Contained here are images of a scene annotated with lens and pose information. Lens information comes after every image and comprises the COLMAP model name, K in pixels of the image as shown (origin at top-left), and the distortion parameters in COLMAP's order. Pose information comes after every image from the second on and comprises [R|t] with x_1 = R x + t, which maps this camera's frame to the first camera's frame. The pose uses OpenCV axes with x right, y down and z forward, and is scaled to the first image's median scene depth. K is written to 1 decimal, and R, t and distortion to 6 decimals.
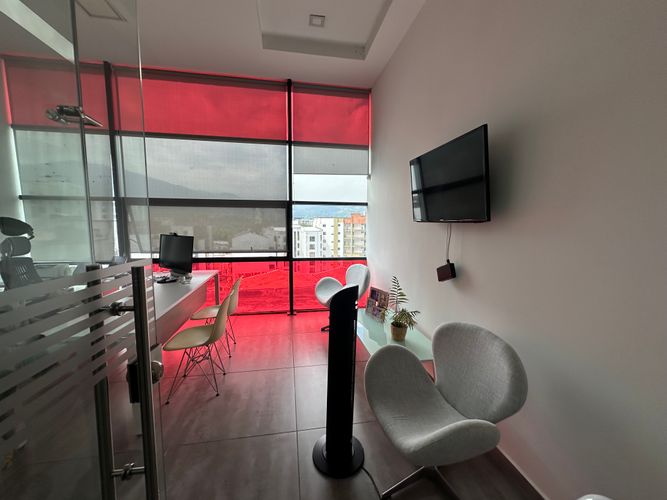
lens RADIAL K [[265.9, 0, 335.2], [0, 265.9, 249.0], [0, 0, 1]] dist [0.001591, -0.001178]
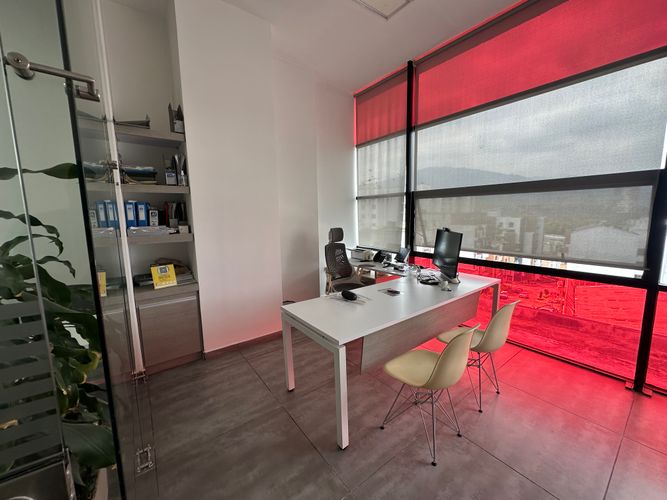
lens RADIAL K [[265.9, 0, 334.3], [0, 265.9, 247.4], [0, 0, 1]] dist [0.001591, -0.001178]
pose [[0.449729, 0.097045, -0.887877, 0.003364], [-0.072804, 0.994755, 0.071850, -0.029814], [0.890193, 0.032328, 0.454436, 0.266326]]
